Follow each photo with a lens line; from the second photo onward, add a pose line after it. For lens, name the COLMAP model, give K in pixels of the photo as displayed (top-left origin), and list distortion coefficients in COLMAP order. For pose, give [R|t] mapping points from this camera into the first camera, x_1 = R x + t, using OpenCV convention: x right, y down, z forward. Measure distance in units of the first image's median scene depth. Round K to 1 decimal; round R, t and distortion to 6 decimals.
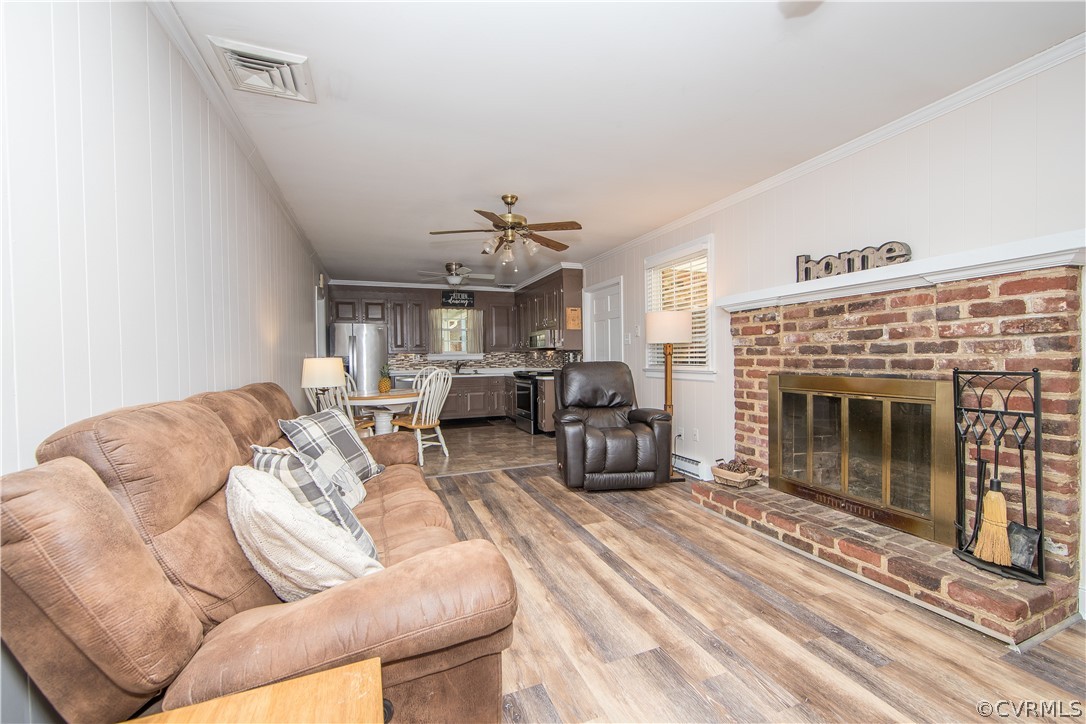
lens RADIAL K [[434.4, 0, 546.0], [0, 434.4, 360.2], [0, 0, 1]] dist [-0.011096, -0.000234]
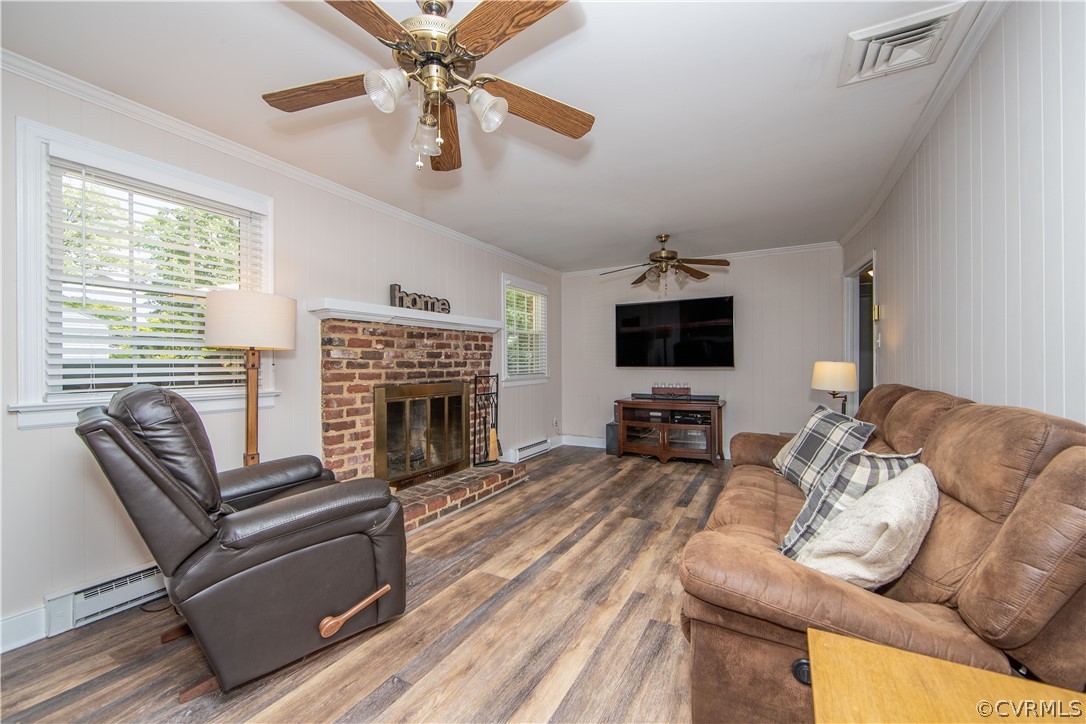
lens RADIAL K [[441.1, 0, 540.1], [0, 441.1, 359.2], [0, 0, 1]] dist [-0.010317, 0.000119]
pose [[-0.640008, 0.030133, 0.767777, -0.609829], [0.024637, 0.999522, -0.018690, -0.005881], [-0.767973, 0.006954, -0.640444, 1.542244]]
